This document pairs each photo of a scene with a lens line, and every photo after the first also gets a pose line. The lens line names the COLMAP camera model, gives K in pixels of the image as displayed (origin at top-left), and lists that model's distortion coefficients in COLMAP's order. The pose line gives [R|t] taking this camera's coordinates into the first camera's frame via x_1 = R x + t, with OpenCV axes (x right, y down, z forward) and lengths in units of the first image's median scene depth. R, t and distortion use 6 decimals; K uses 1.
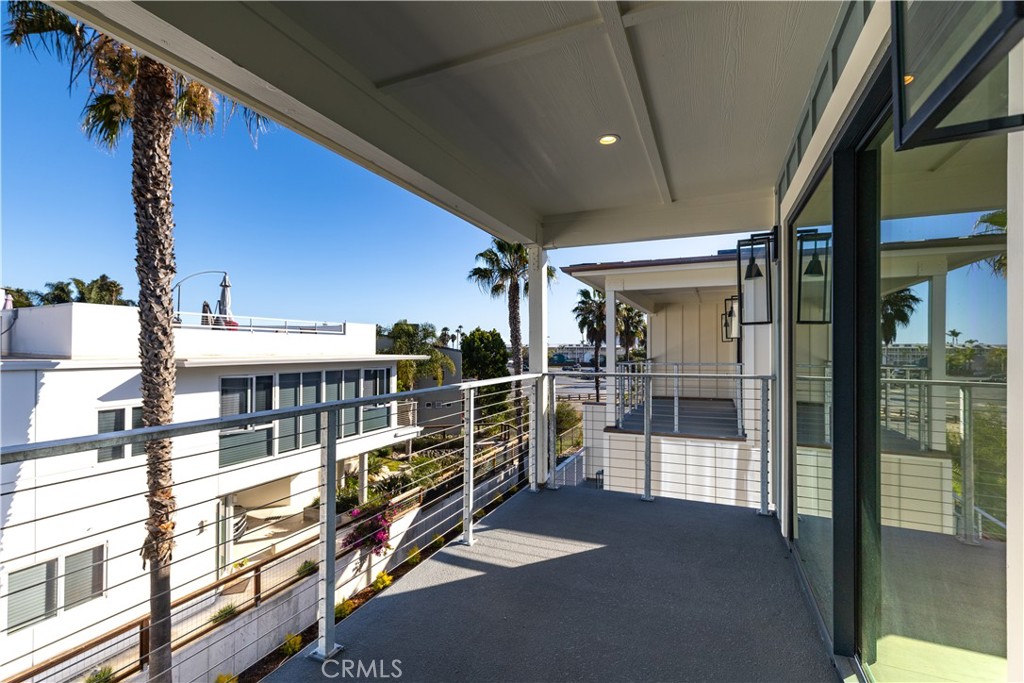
lens RADIAL K [[469.7, 0, 520.0], [0, 469.7, 343.3], [0, 0, 1]] dist [0.000107, 0.002917]
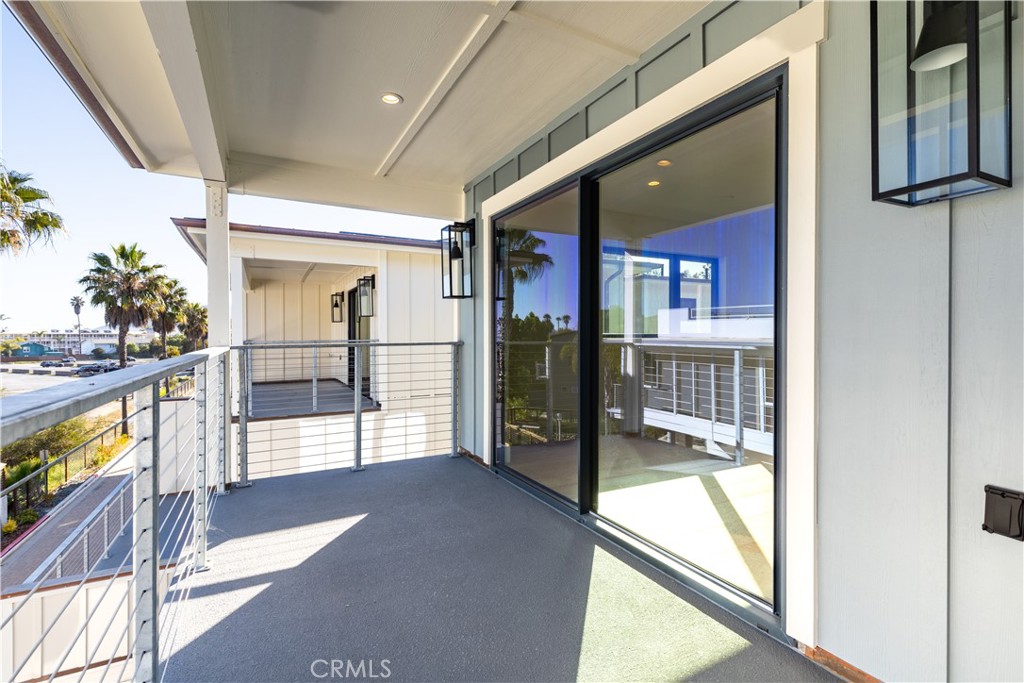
lens RADIAL K [[469.7, 0, 530.0], [0, 469.7, 337.0], [0, 0, 1]] dist [0.000107, 0.002917]
pose [[0.606702, -0.007295, 0.794896, -0.497150], [-0.003470, 0.999924, 0.011824, 0.065207], [-0.794922, -0.009932, 0.606631, 0.186611]]
